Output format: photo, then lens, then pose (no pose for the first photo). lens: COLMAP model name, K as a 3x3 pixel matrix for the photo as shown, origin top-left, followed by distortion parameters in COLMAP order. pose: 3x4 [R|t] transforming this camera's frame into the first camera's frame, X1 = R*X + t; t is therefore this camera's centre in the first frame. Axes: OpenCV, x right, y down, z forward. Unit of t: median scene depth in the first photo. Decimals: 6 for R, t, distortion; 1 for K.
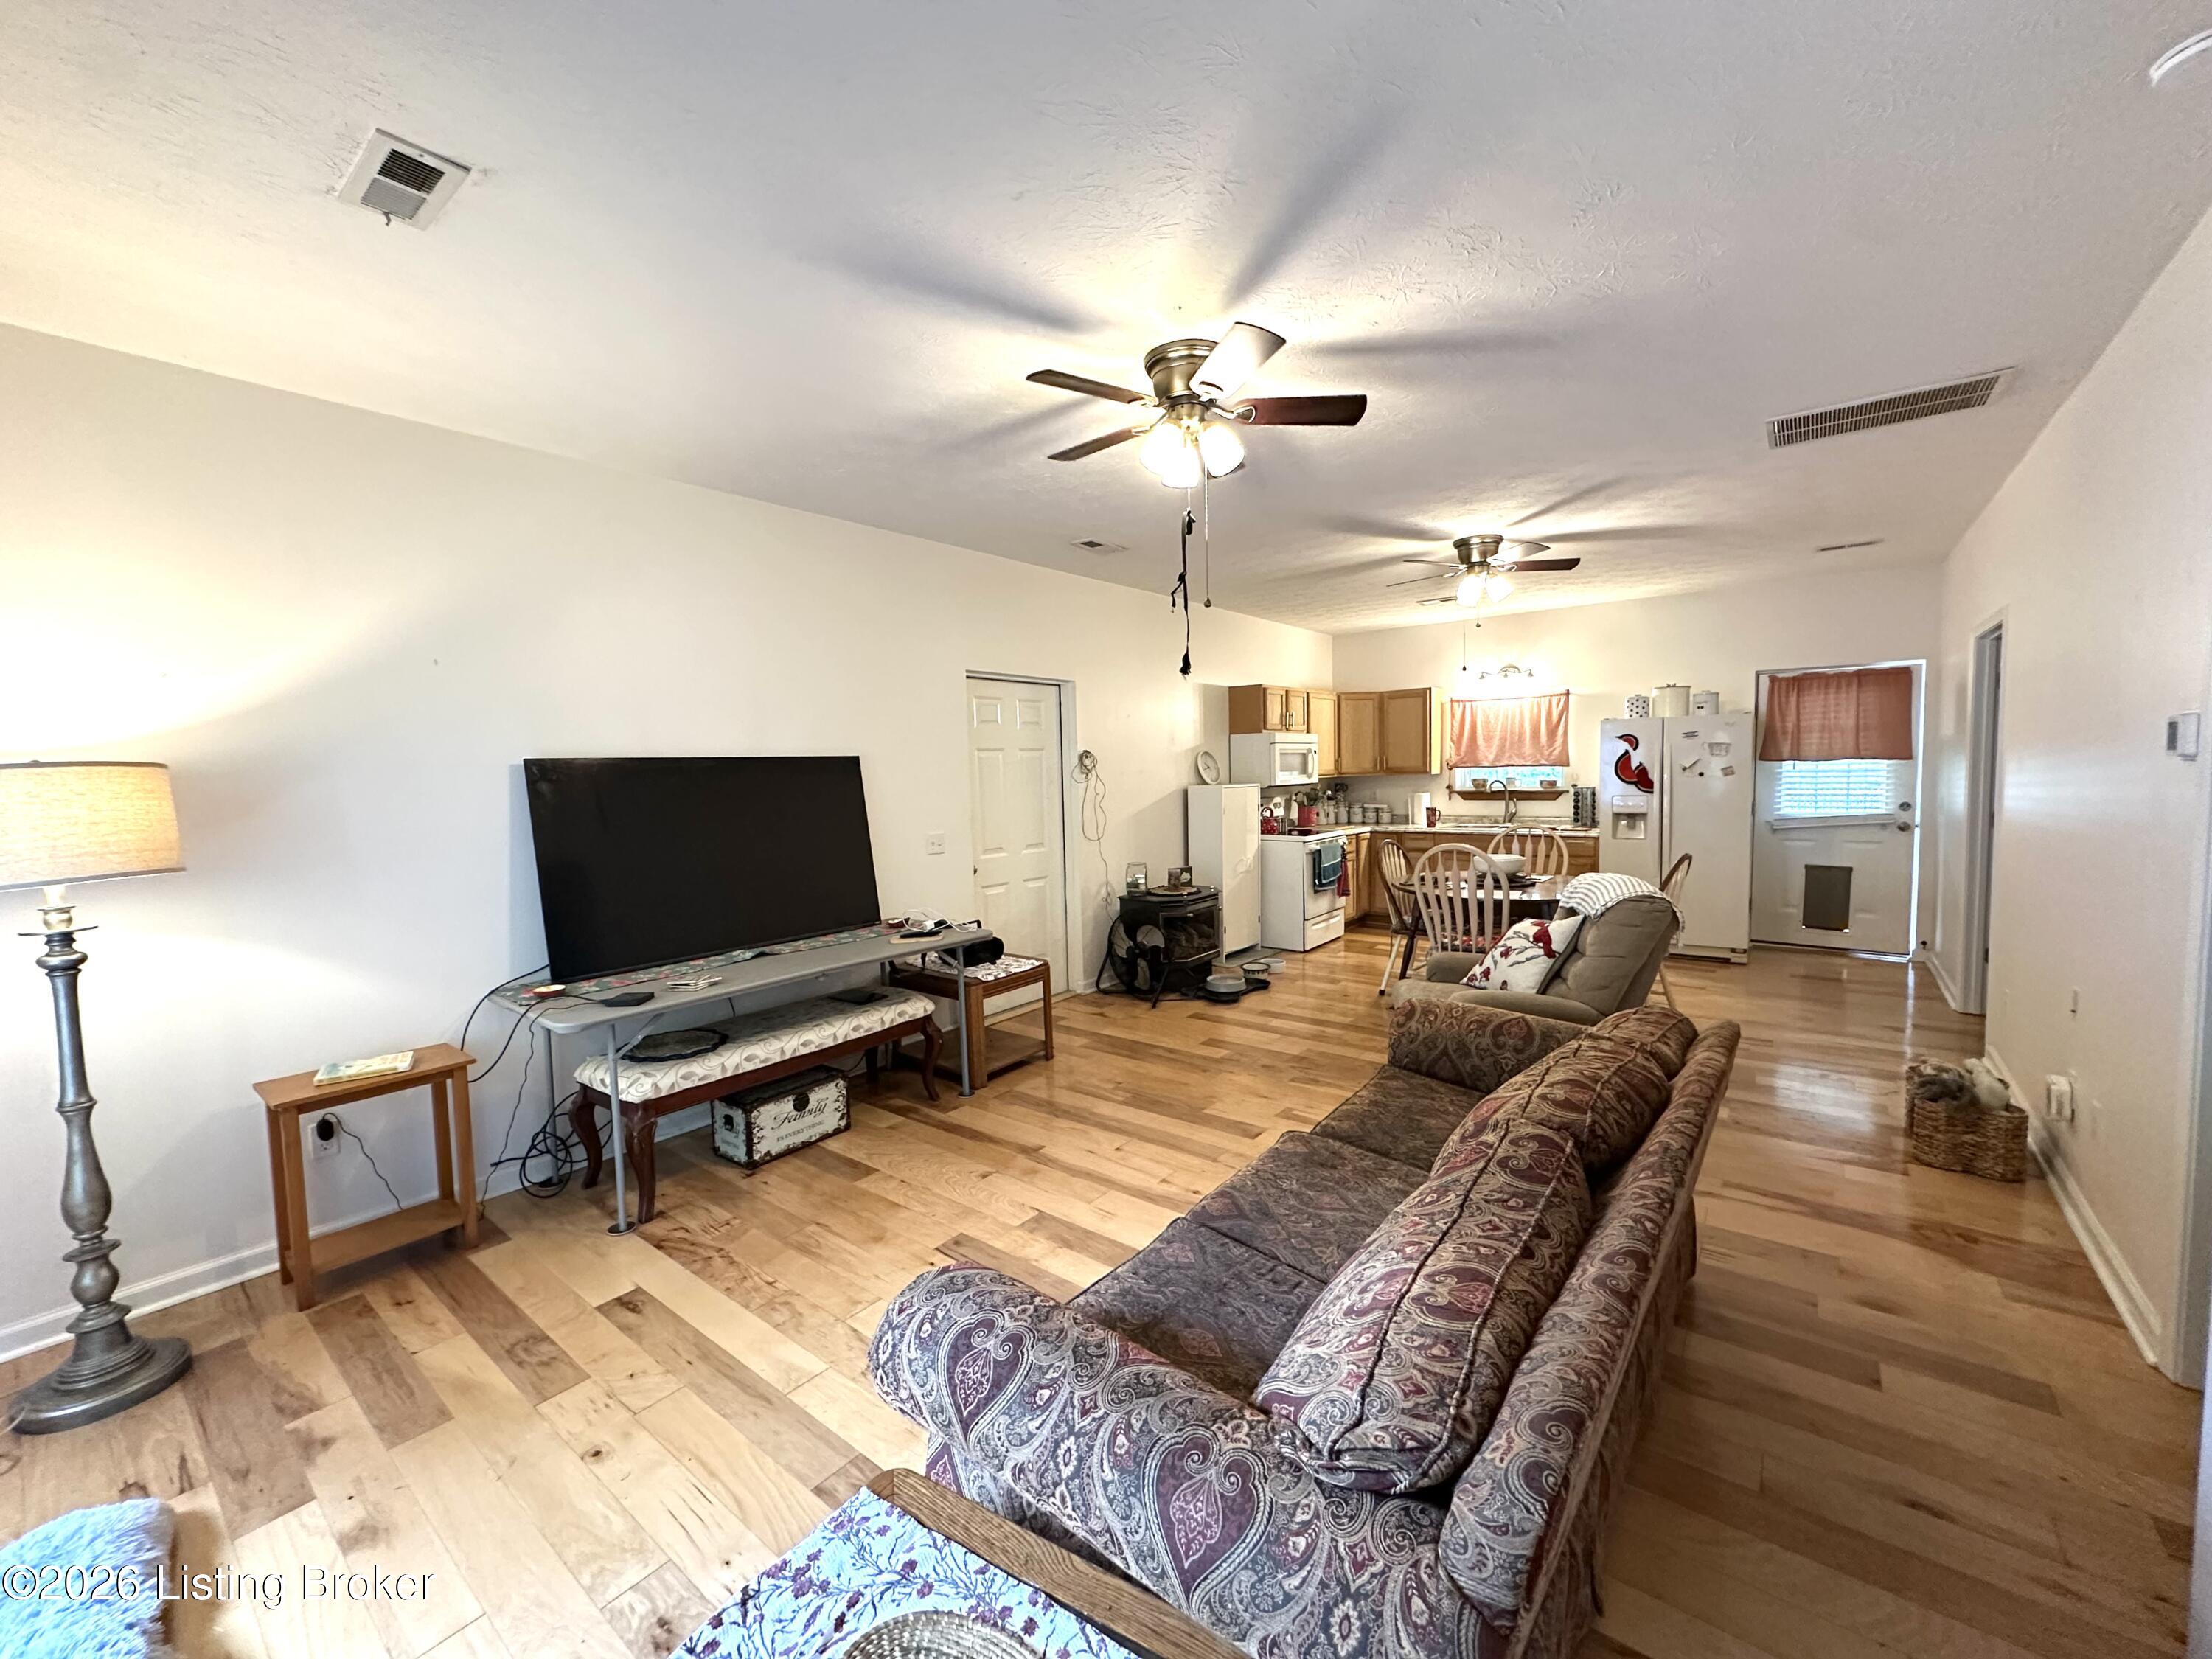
lens RADIAL K [[878.9, 0, 1110.6], [0, 878.9, 828.0], [0, 0, 1]] dist [-0.003505, -0.000341]
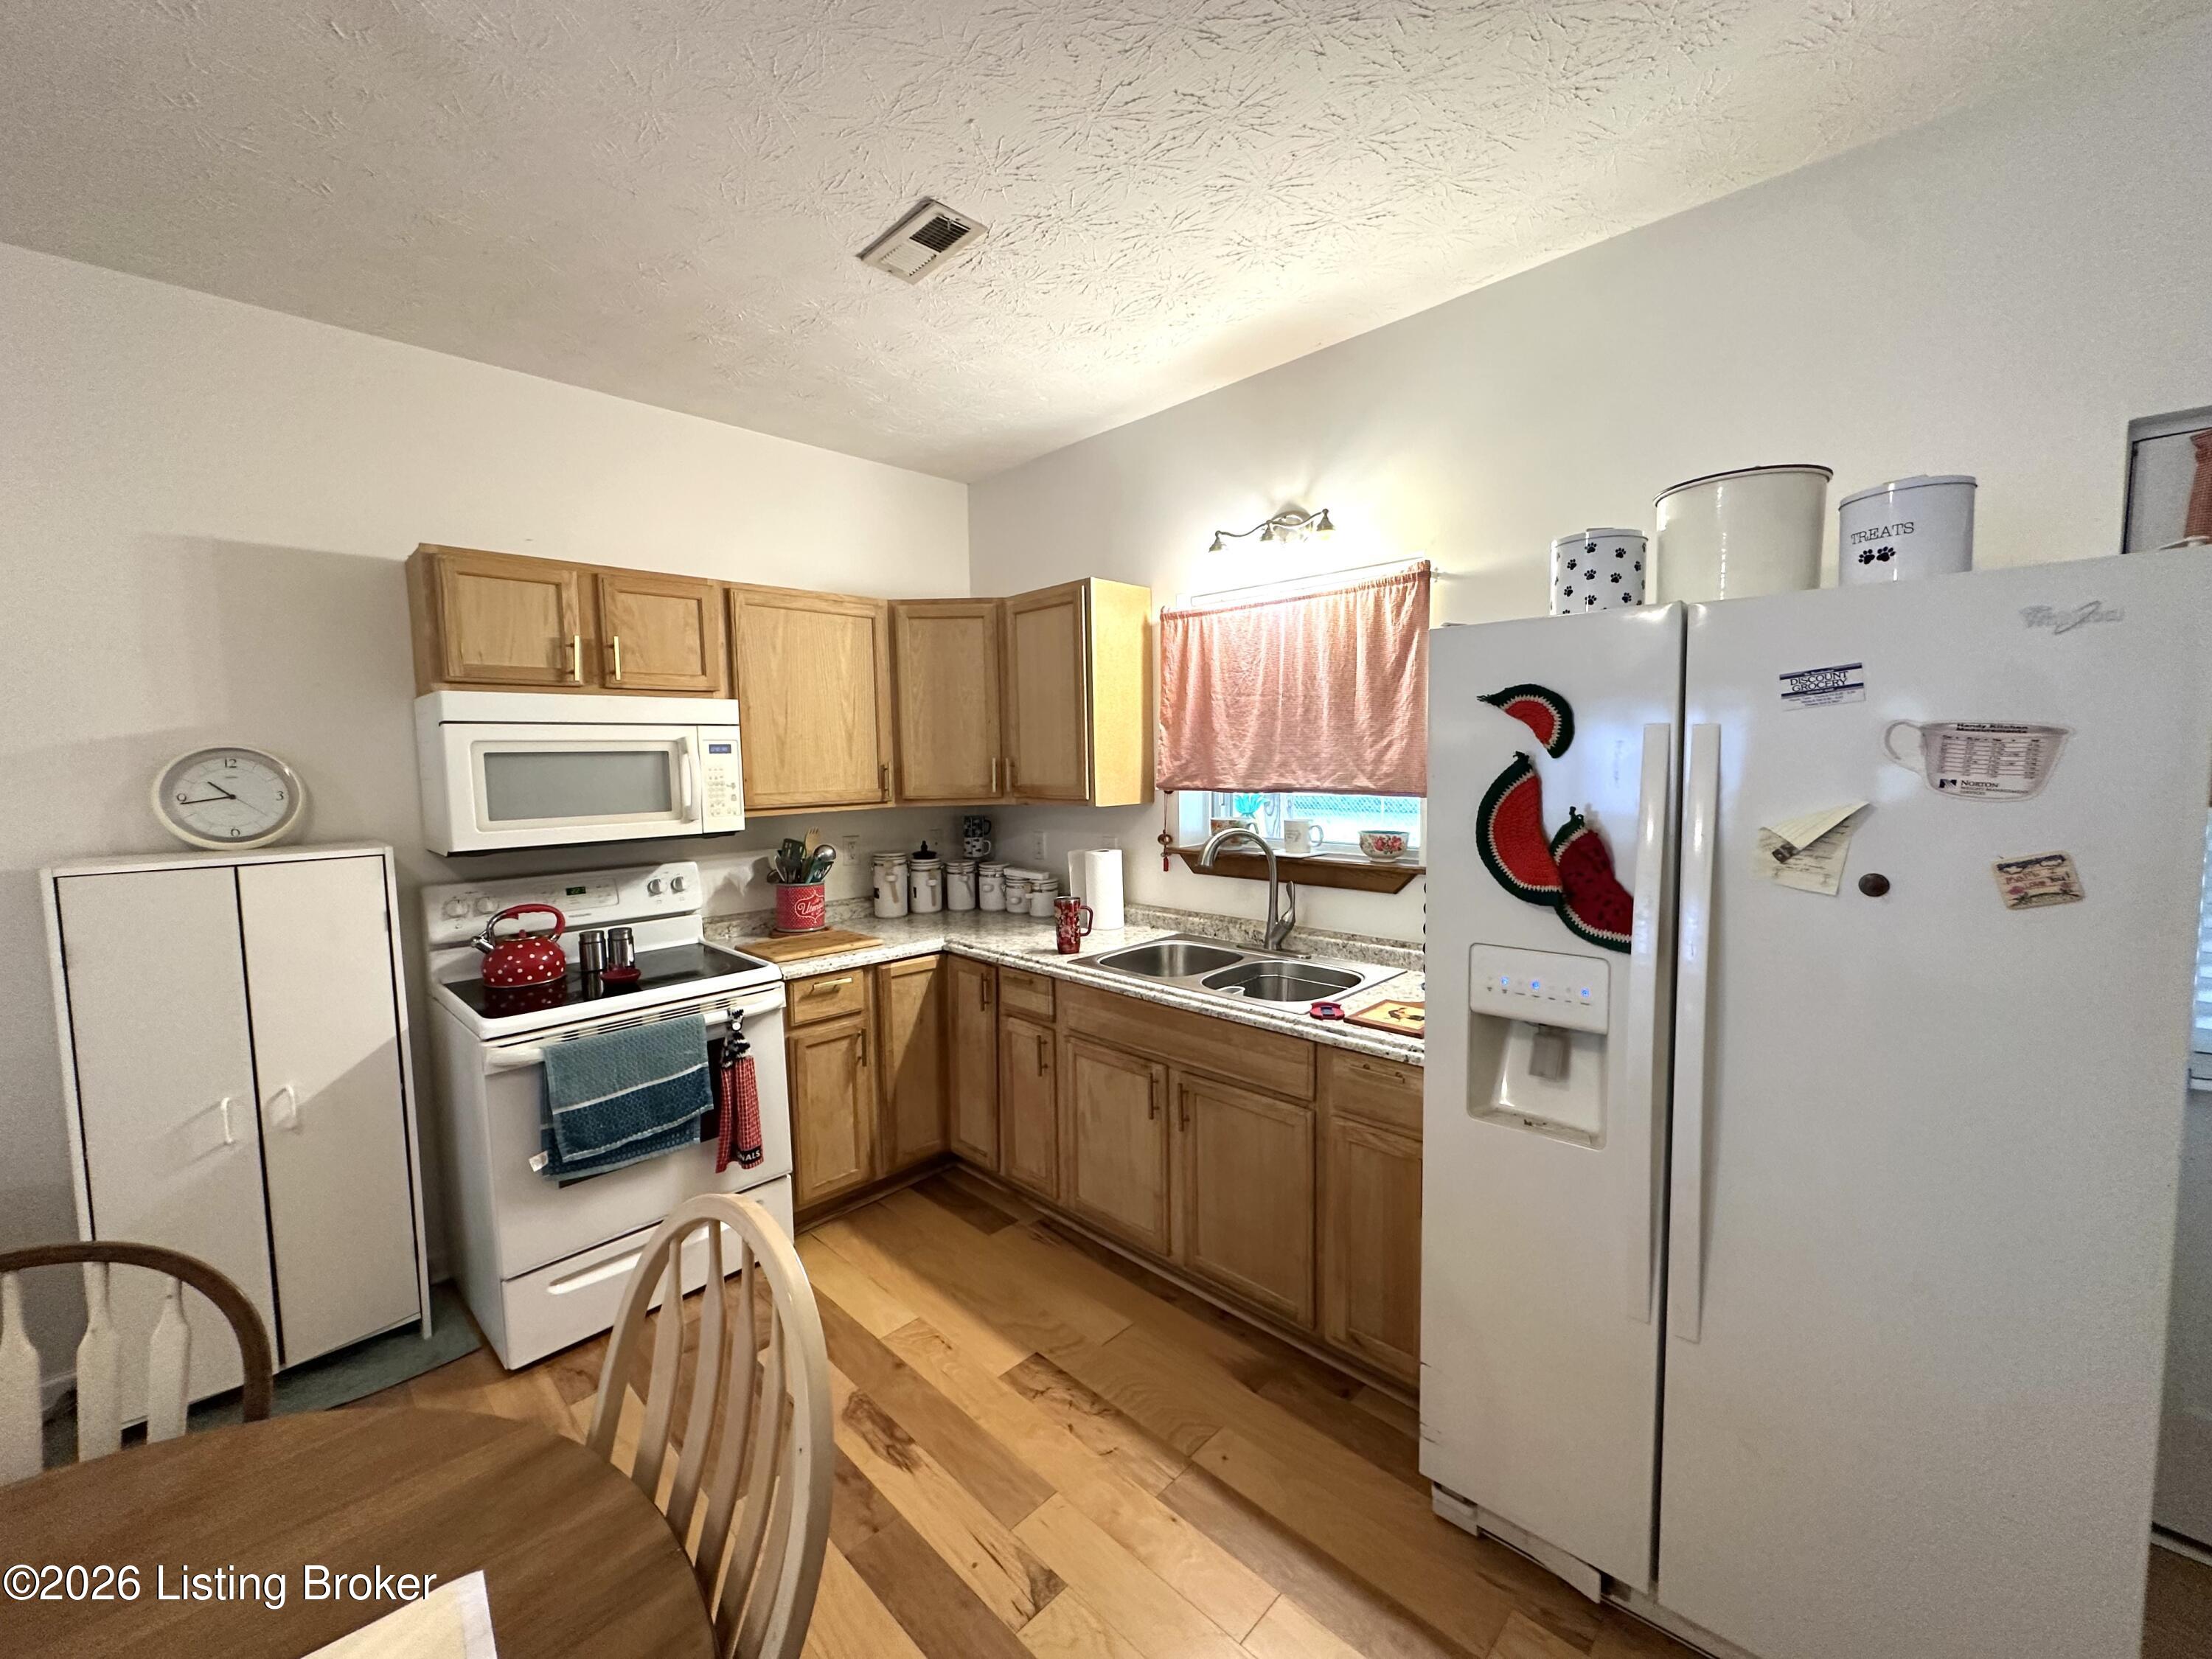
lens RADIAL K [[878.9, 0, 1110.6], [0, 878.9, 828.0], [0, 0, 1]] dist [-0.003505, -0.000341]
pose [[0.994311, 0.015425, -0.105389, 0.440868], [-0.013792, 0.999774, 0.016206, -0.062685], [0.105615, -0.014661, 0.994299, 0.662828]]
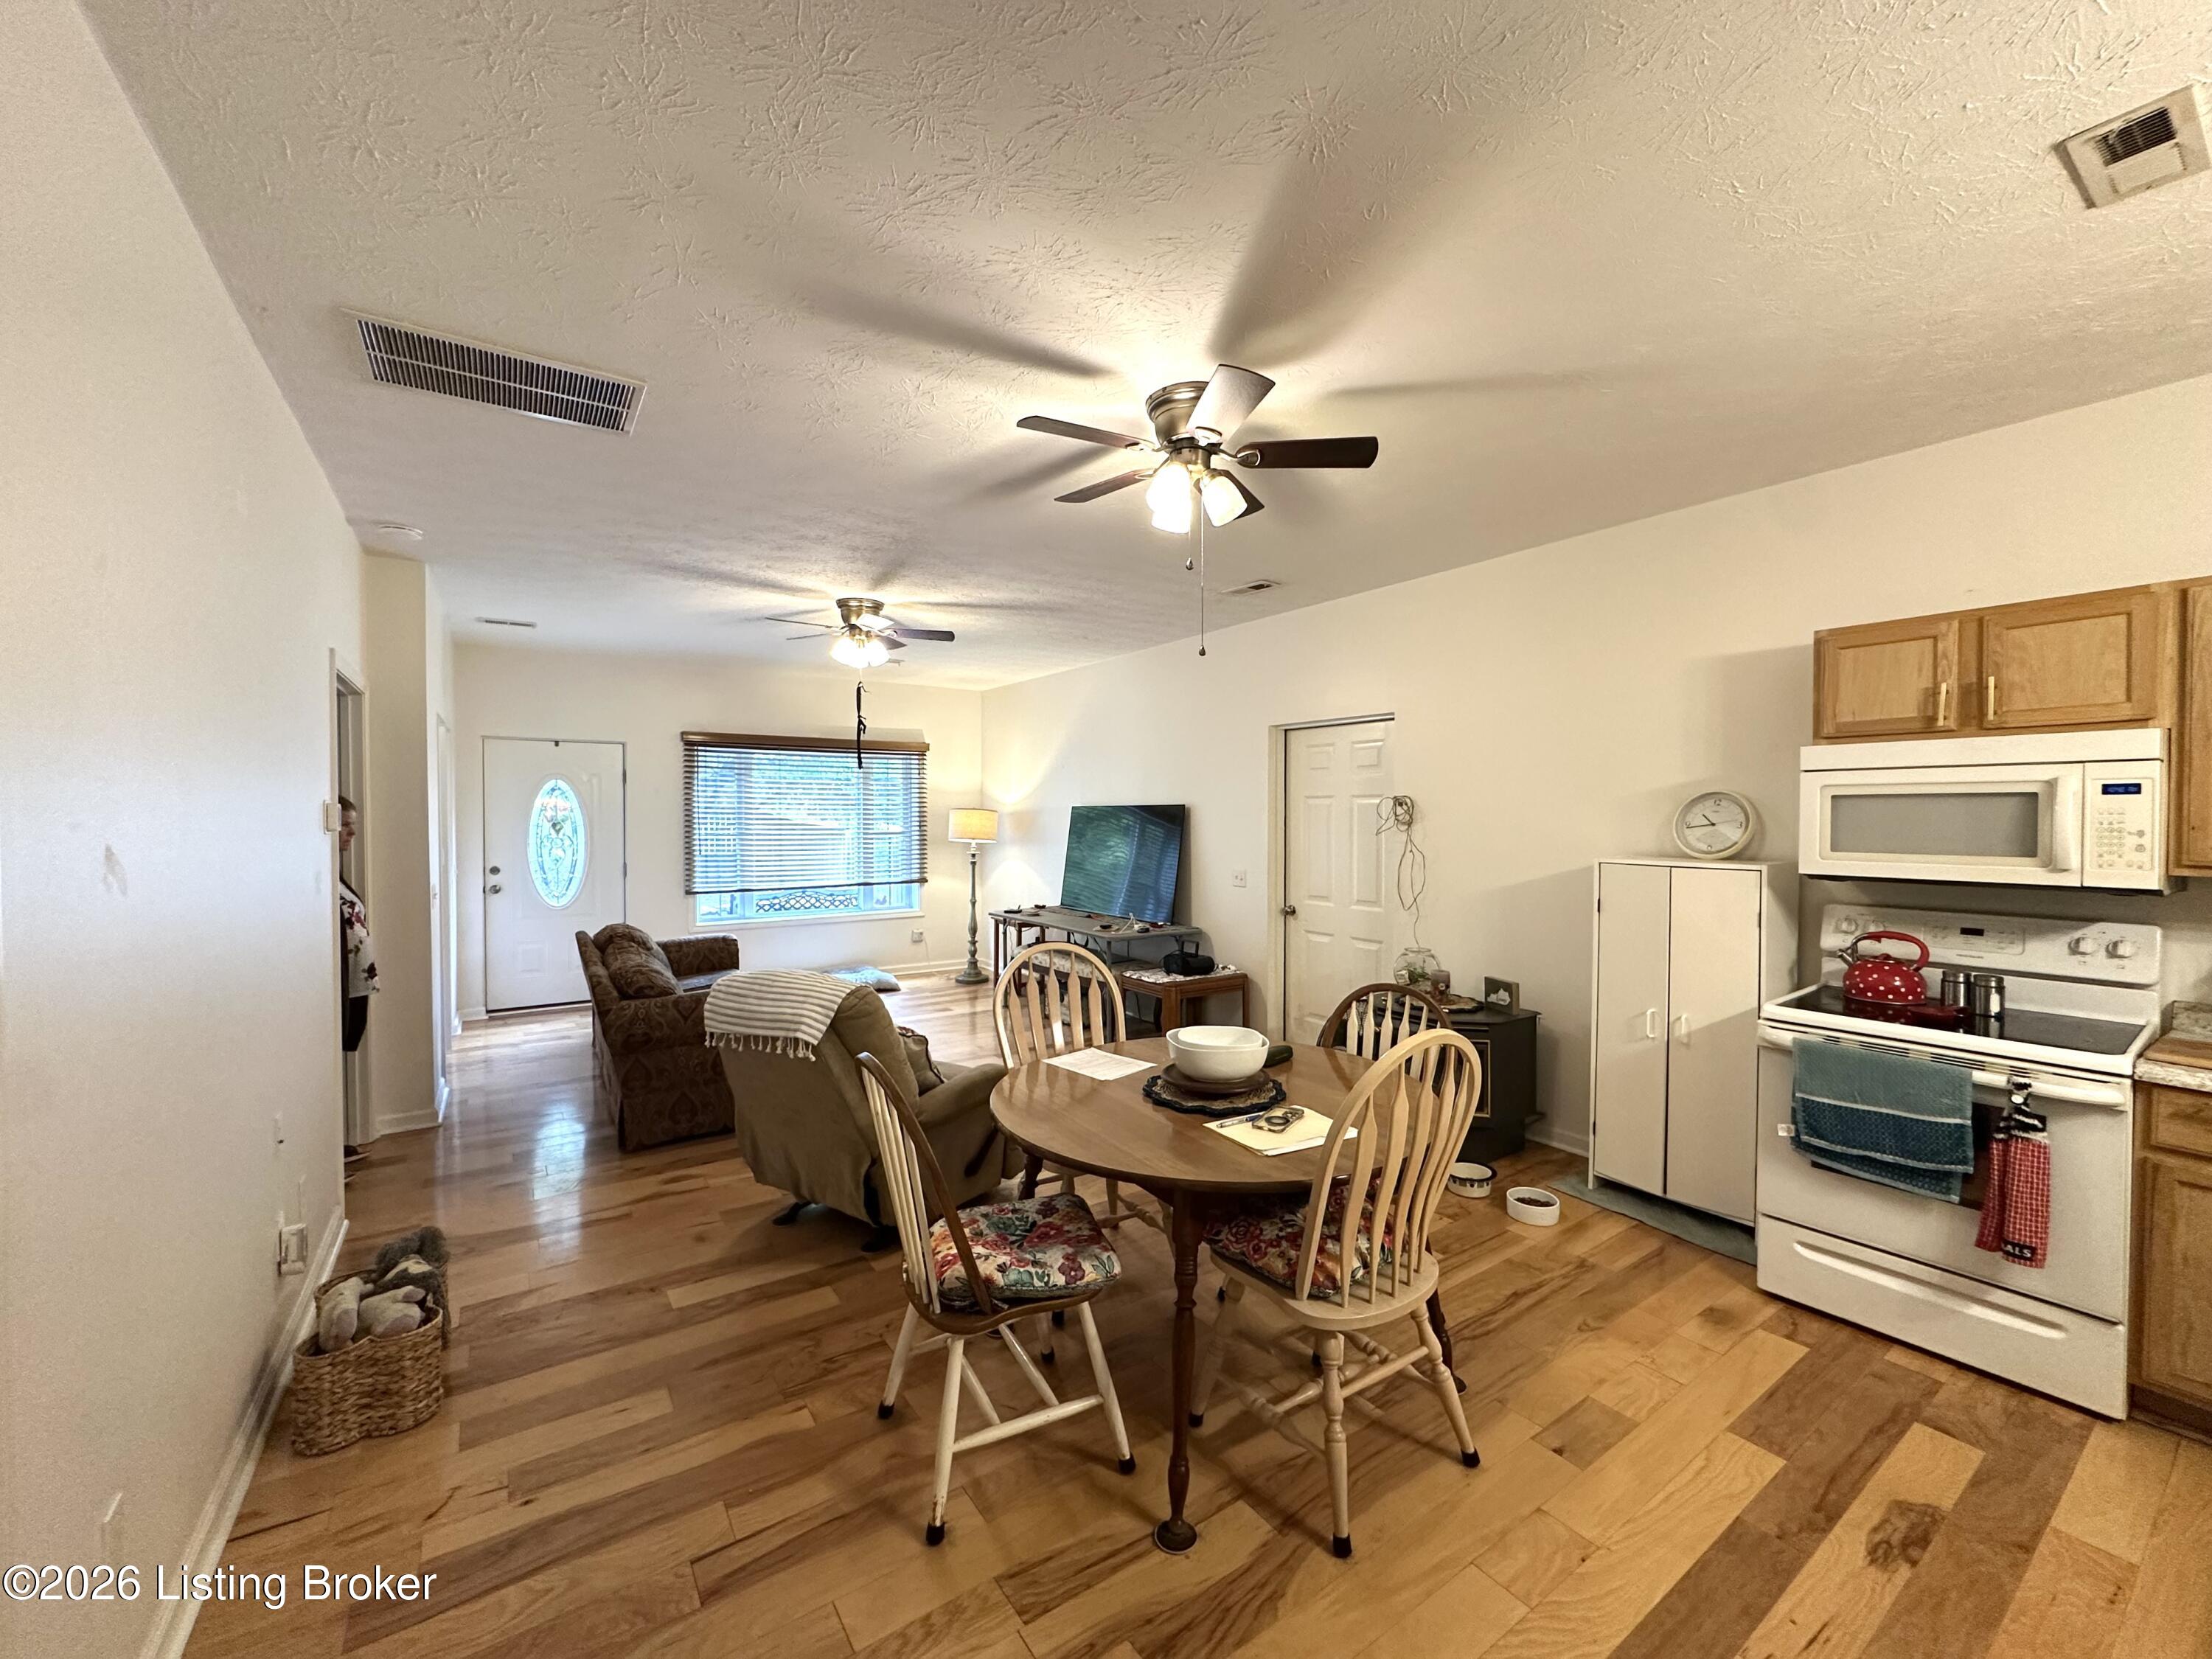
lens RADIAL K [[878.9, 0, 1110.6], [0, 878.9, 828.0], [0, 0, 1]] dist [-0.003505, -0.000341]
pose [[-0.297040, 0.039539, -0.954046, 0.639985], [-0.058644, 0.996501, 0.059557, -0.071587], [0.953063, 0.073640, -0.293682, 0.766930]]
